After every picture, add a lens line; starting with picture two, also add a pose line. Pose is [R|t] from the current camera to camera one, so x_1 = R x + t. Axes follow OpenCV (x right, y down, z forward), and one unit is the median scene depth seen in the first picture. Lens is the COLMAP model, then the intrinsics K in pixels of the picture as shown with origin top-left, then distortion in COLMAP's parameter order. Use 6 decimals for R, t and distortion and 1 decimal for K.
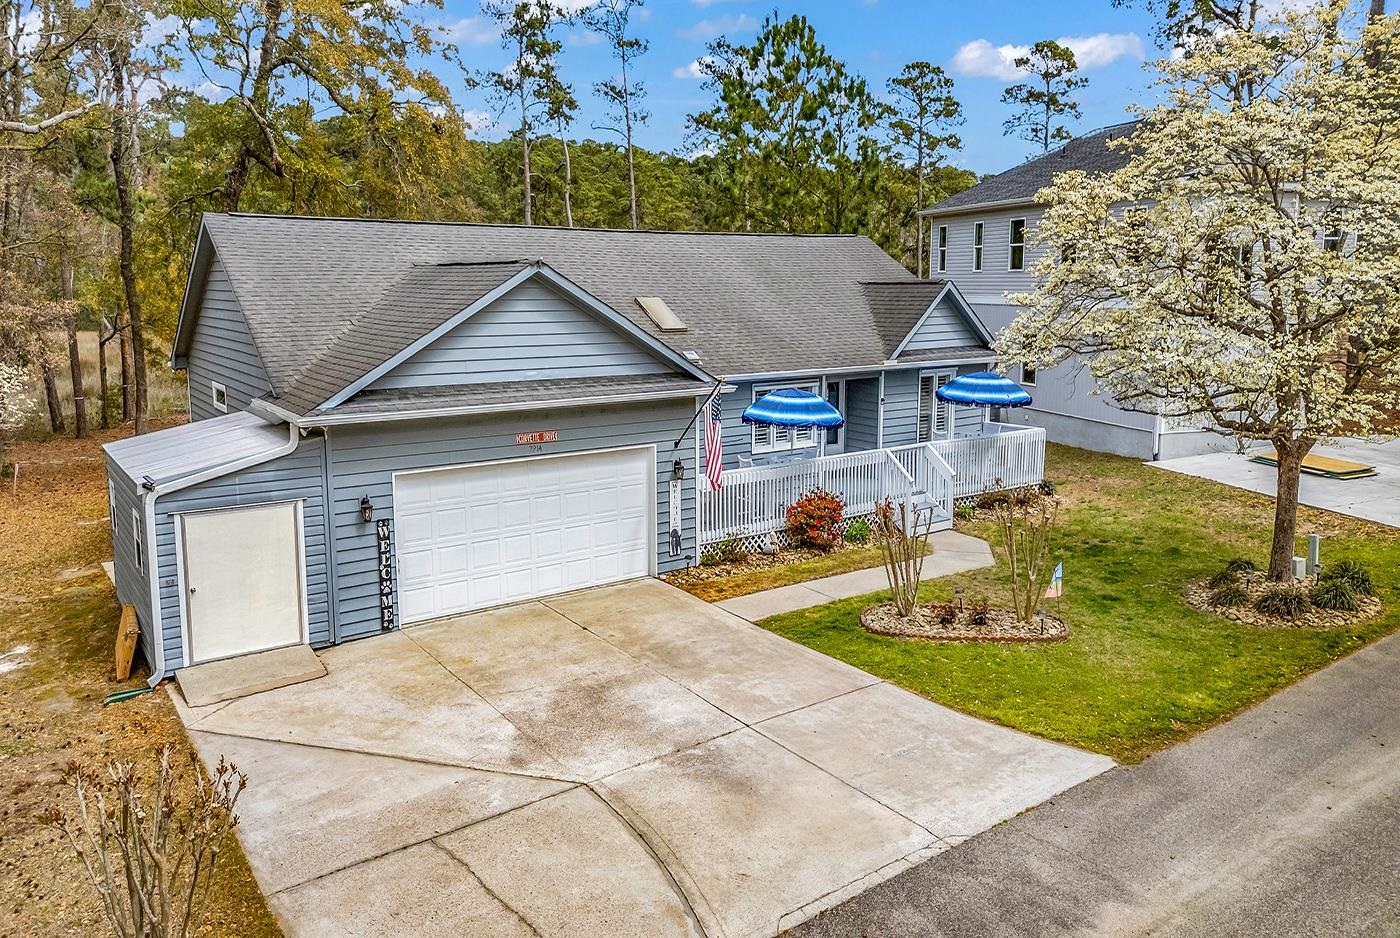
lens RADIAL K [[1001.8, 0, 703.7], [0, 1001.8, 446.4], [0, 0, 1]] dist [0.081288, -0.107893]
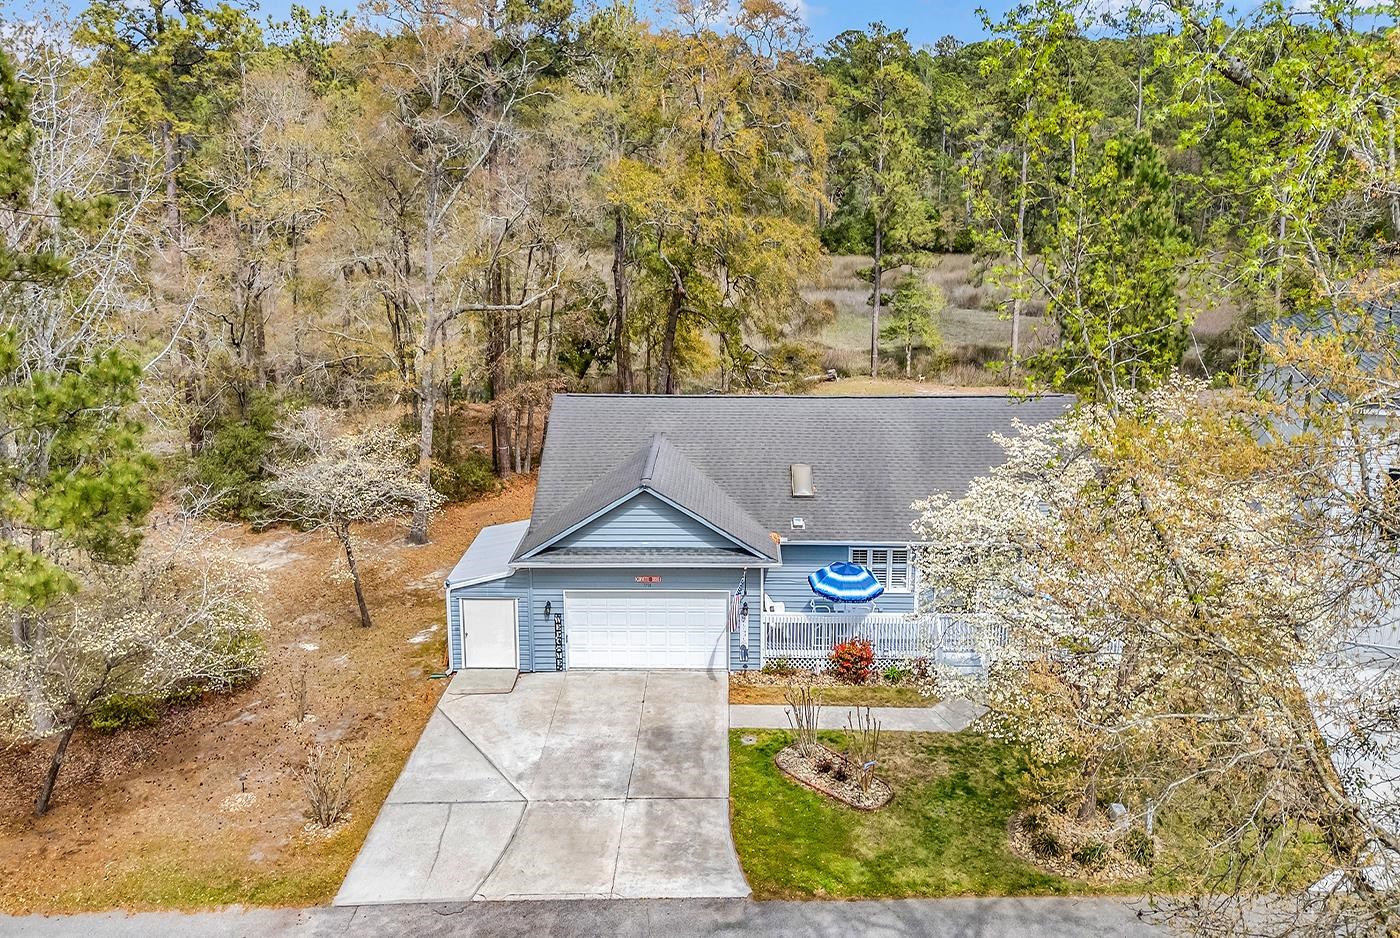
lens RADIAL K [[1001.8, 0, 703.7], [0, 1001.8, 446.4], [0, 0, 1]] dist [0.081288, -0.107893]
pose [[0.802065, 0.155306, -0.576690, 0.943340], [-0.085729, 0.985537, 0.146179, -0.540149], [0.591051, -0.067806, 0.803779, -0.311268]]
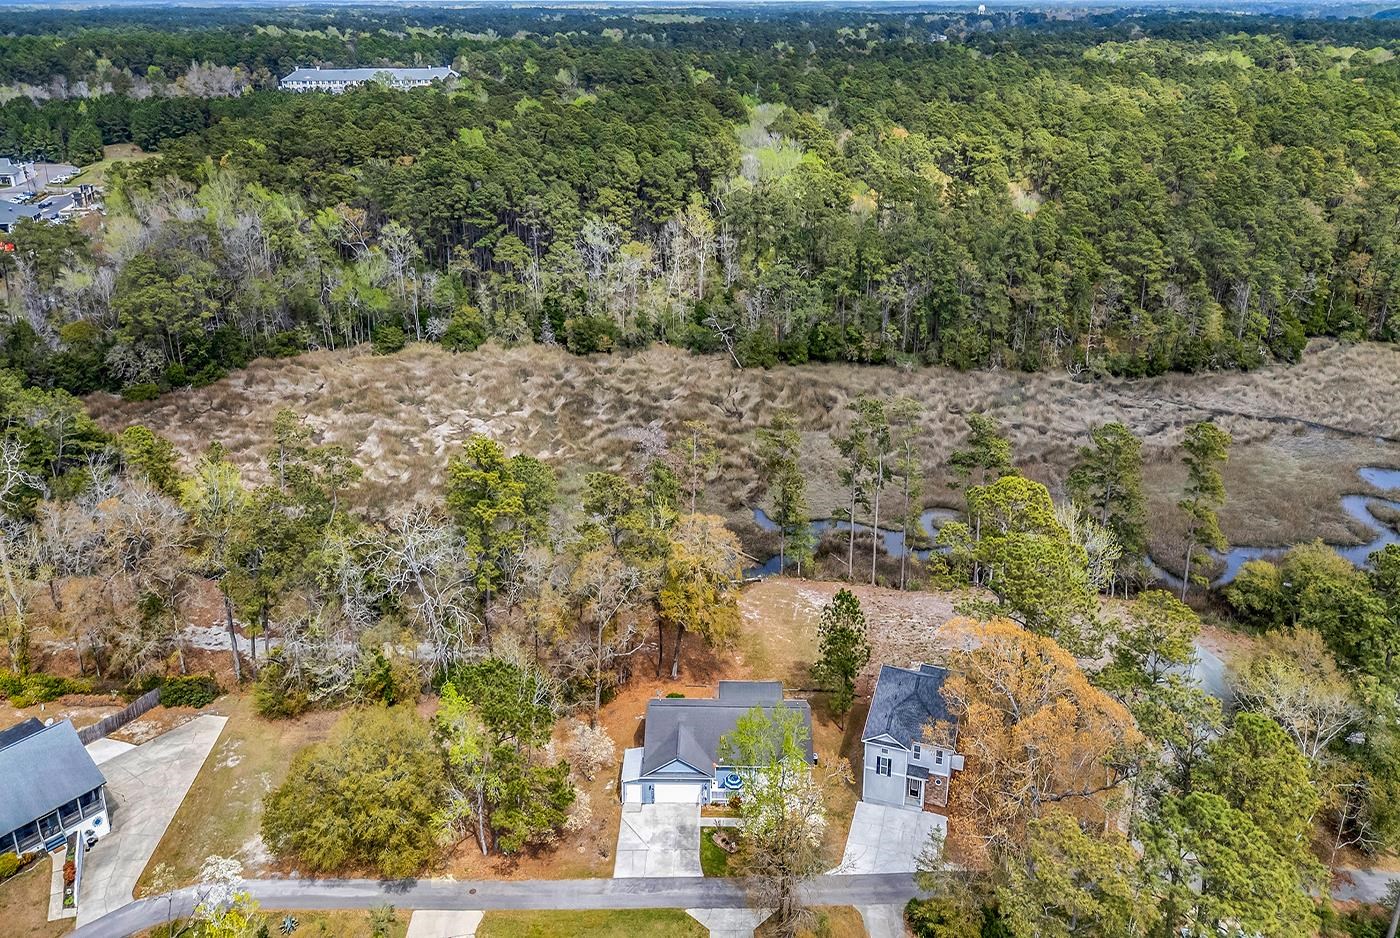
lens RADIAL K [[1001.8, 0, 703.7], [0, 1001.8, 446.4], [0, 0, 1]] dist [0.081288, -0.107893]
pose [[0.803234, 0.236470, -0.546715, 3.104720], [-0.080537, 0.952510, 0.293663, -4.130914], [0.590194, -0.191850, 0.784133, -3.632382]]
